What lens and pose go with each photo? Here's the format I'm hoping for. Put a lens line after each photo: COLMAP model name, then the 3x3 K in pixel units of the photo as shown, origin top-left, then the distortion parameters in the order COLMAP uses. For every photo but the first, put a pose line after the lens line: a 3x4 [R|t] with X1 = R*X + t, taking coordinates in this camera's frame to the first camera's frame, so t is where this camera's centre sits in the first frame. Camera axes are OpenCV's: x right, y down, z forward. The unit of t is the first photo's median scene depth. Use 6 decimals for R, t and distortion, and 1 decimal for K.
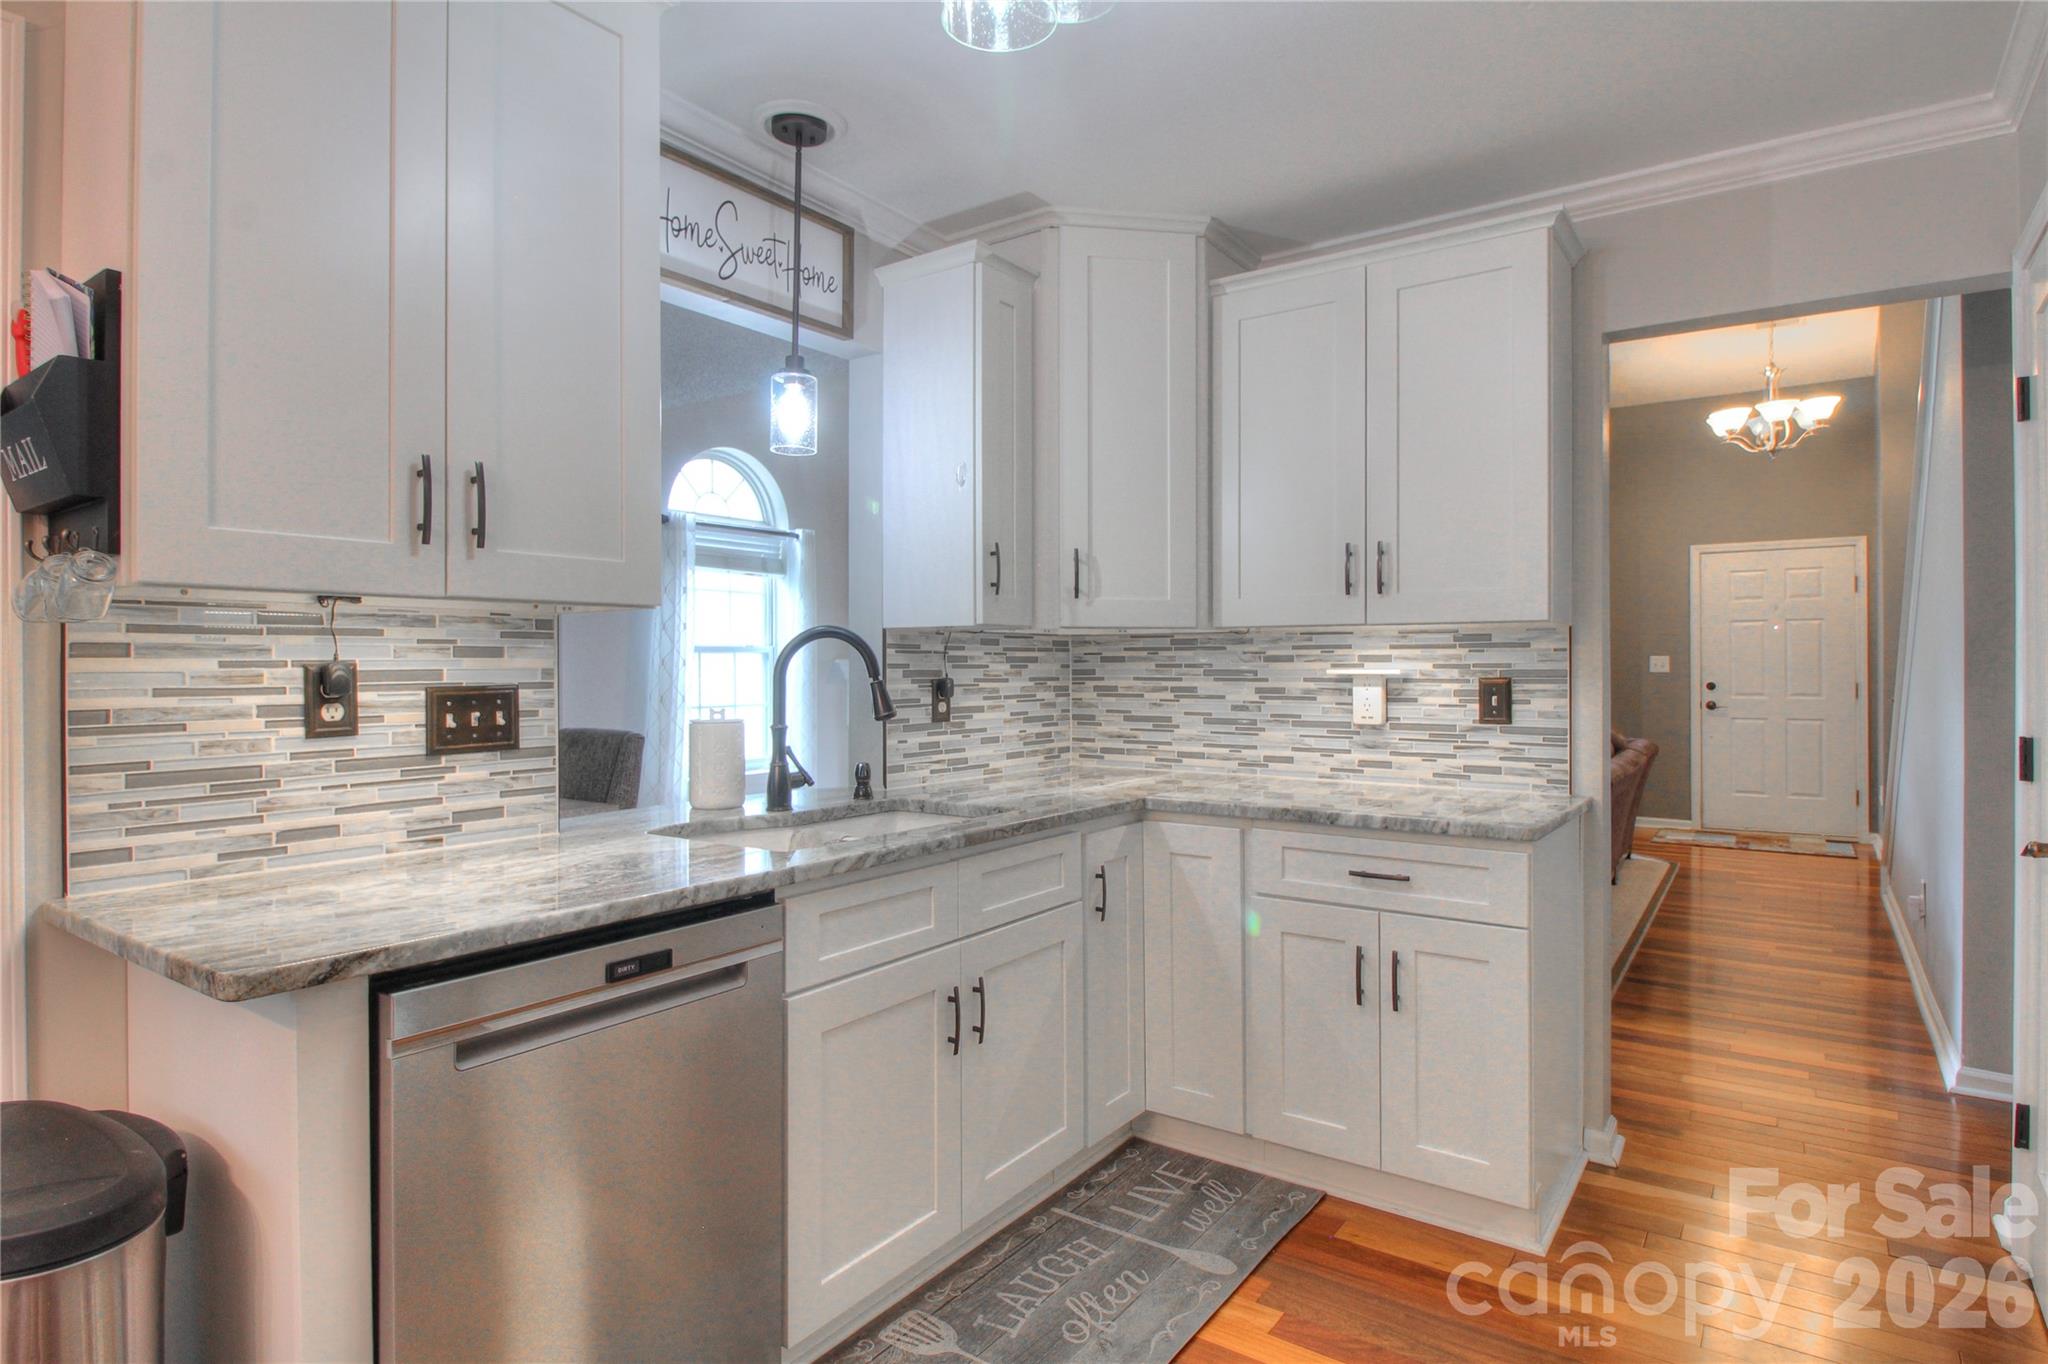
lens RADIAL K [[1078.3, 0, 1010.9], [0, 1078.3, 671.1], [0, 0, 1]] dist [-0.000090, -0.008894]
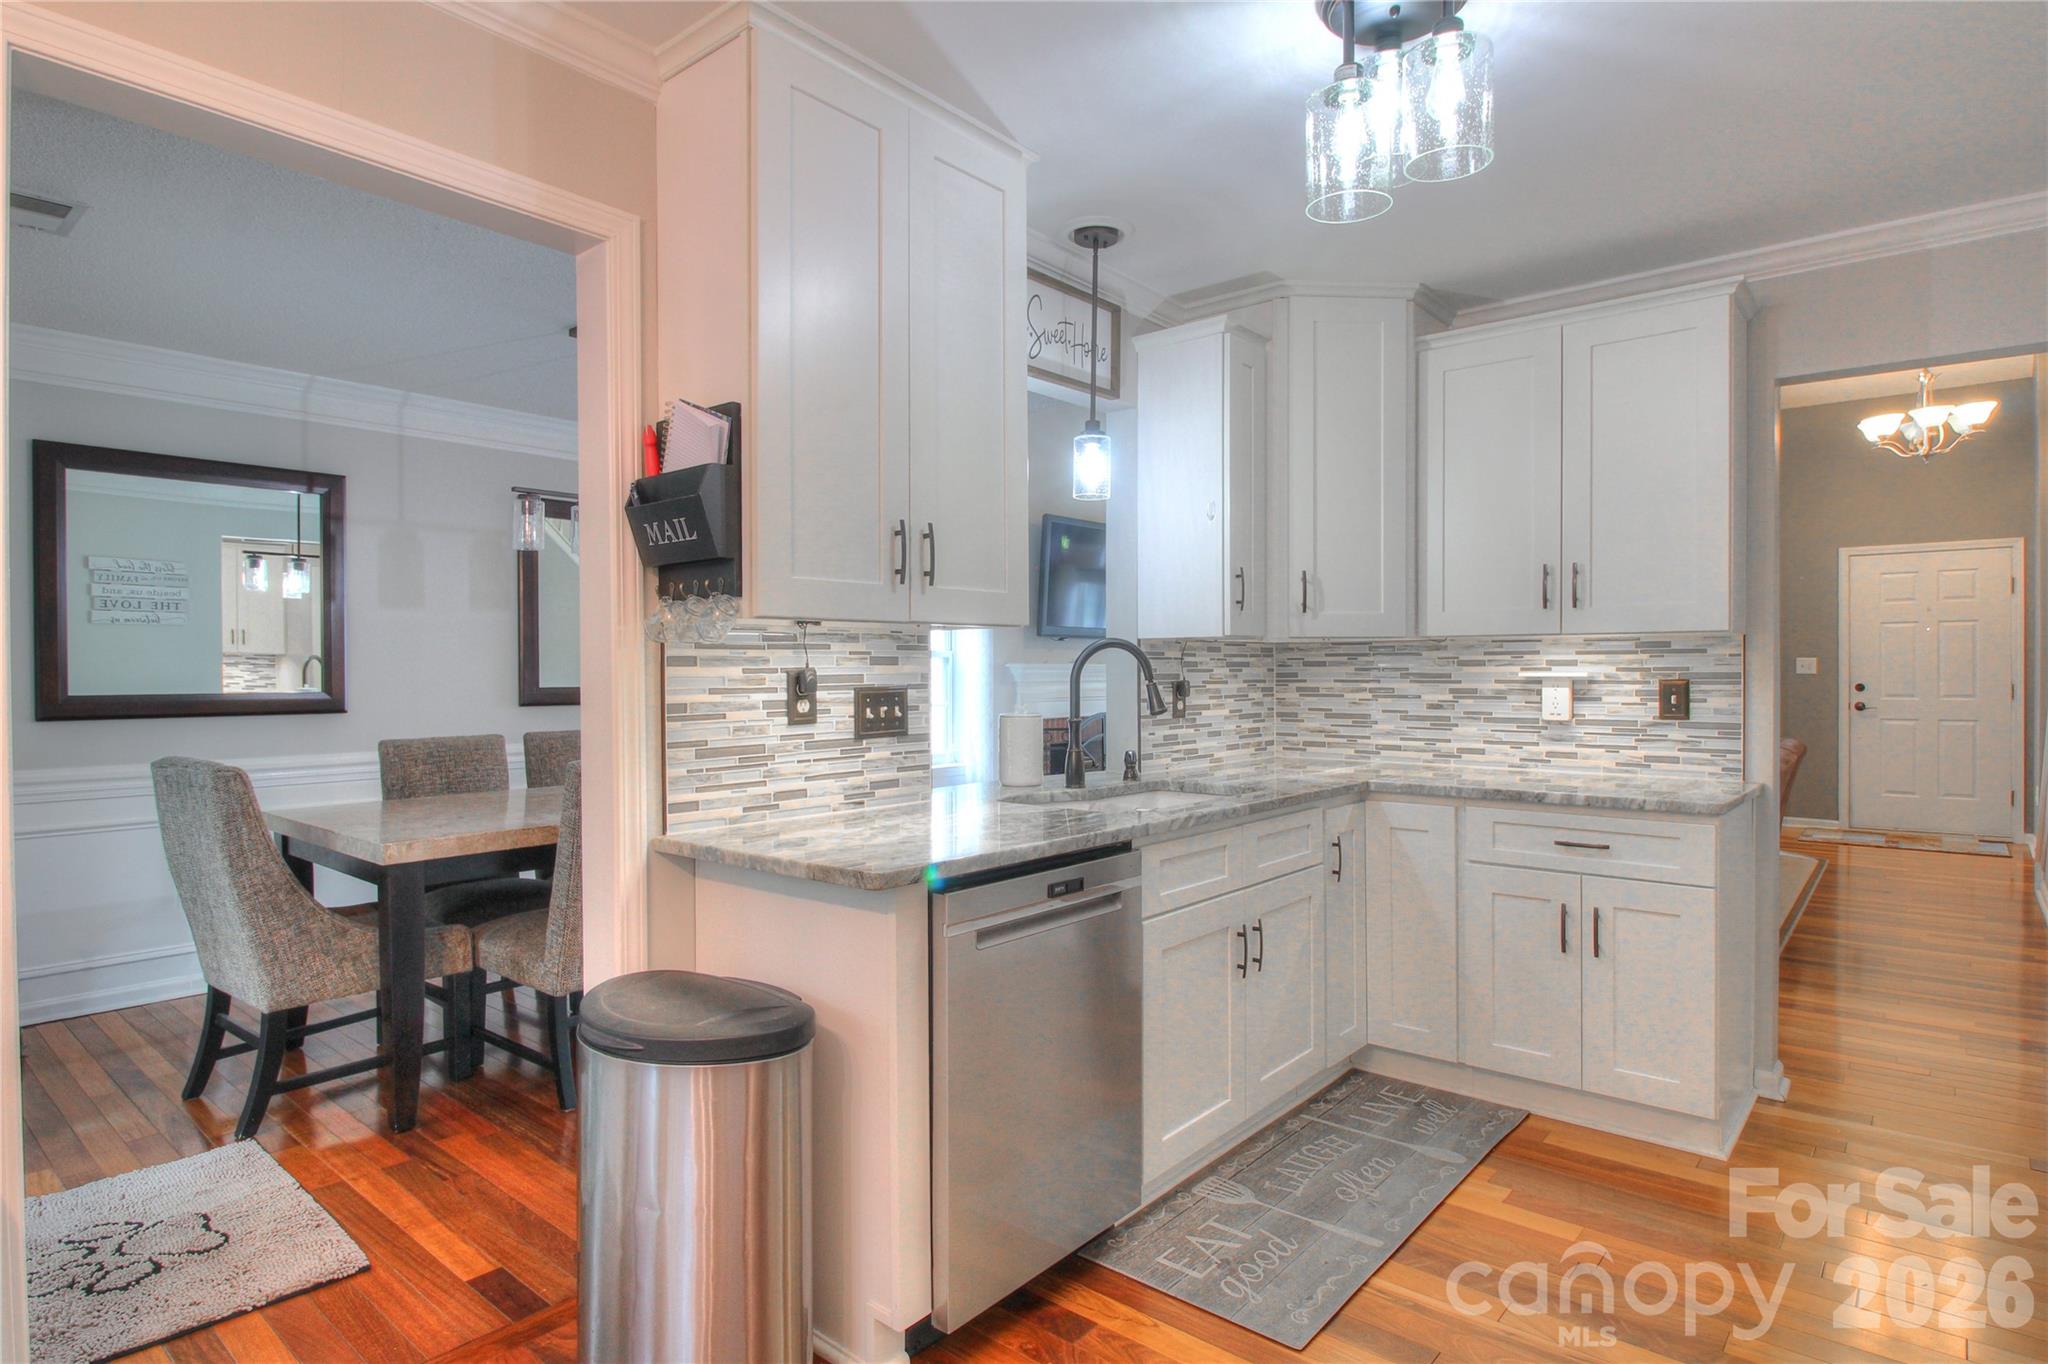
lens RADIAL K [[1078.3, 0, 1018.6], [0, 1078.3, 685.8], [0, 0, 1]] dist [-0.000090, -0.008894]
pose [[0.996561, -0.001056, -0.082854, -0.175239], [0.001976, 0.999937, 0.011020, -0.001157], [0.082837, -0.011145, 0.996501, -0.232885]]
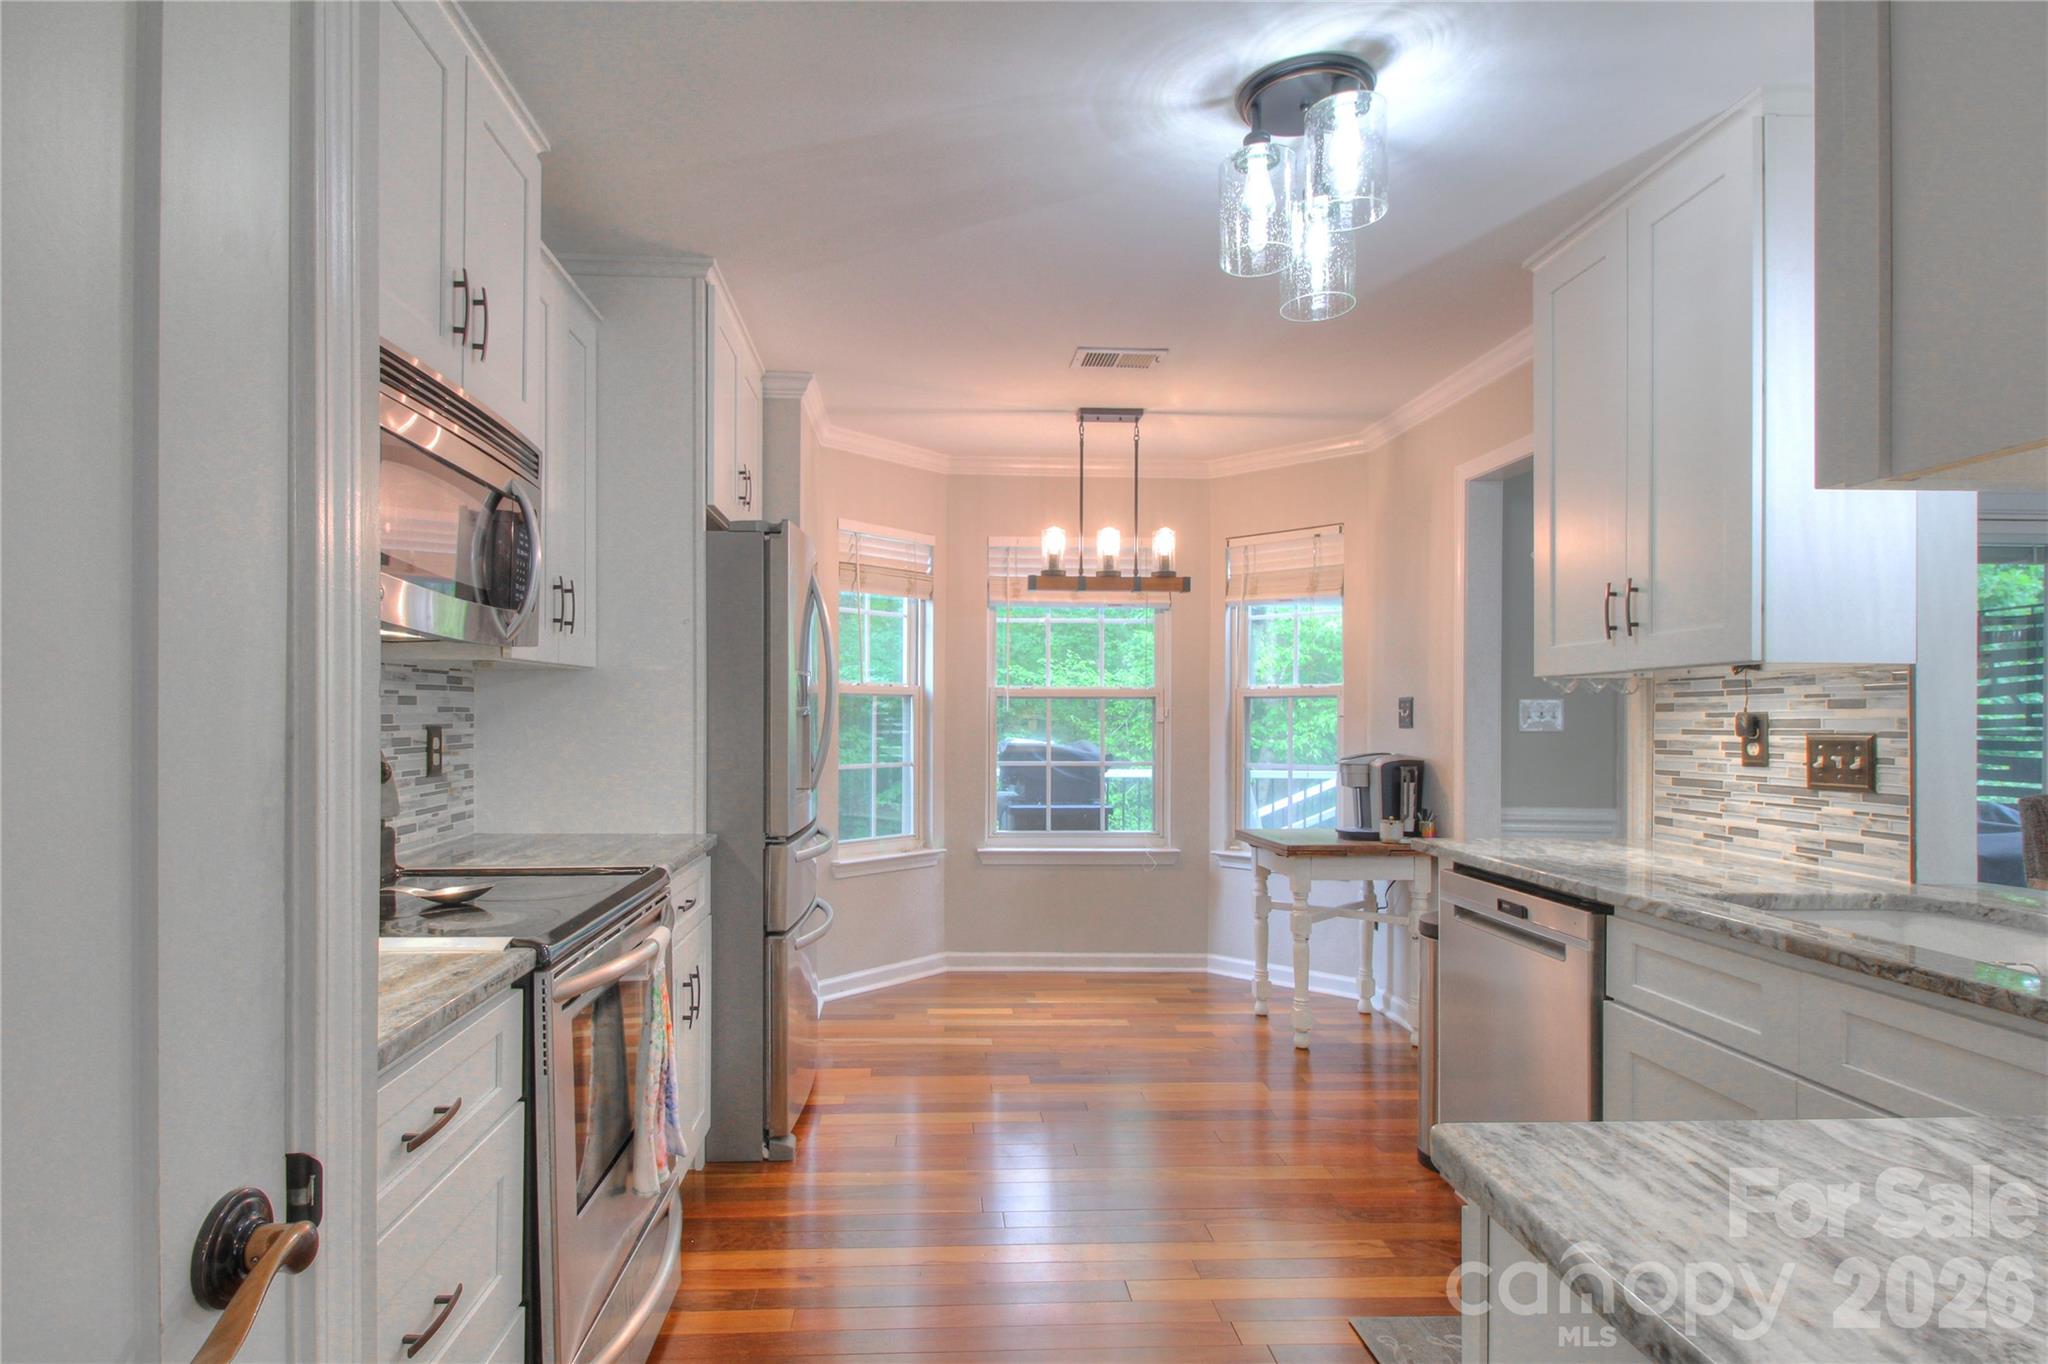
lens RADIAL K [[1078.3, 0, 919.6], [0, 1078.3, 710.7], [0, 0, 1]] dist [-0.000090, -0.008894]
pose [[-0.814785, -0.006089, -0.579731, 0.754701], [-0.005227, 0.999981, -0.003157, -0.001124], [0.579740, 0.000458, -0.814802, 1.068650]]
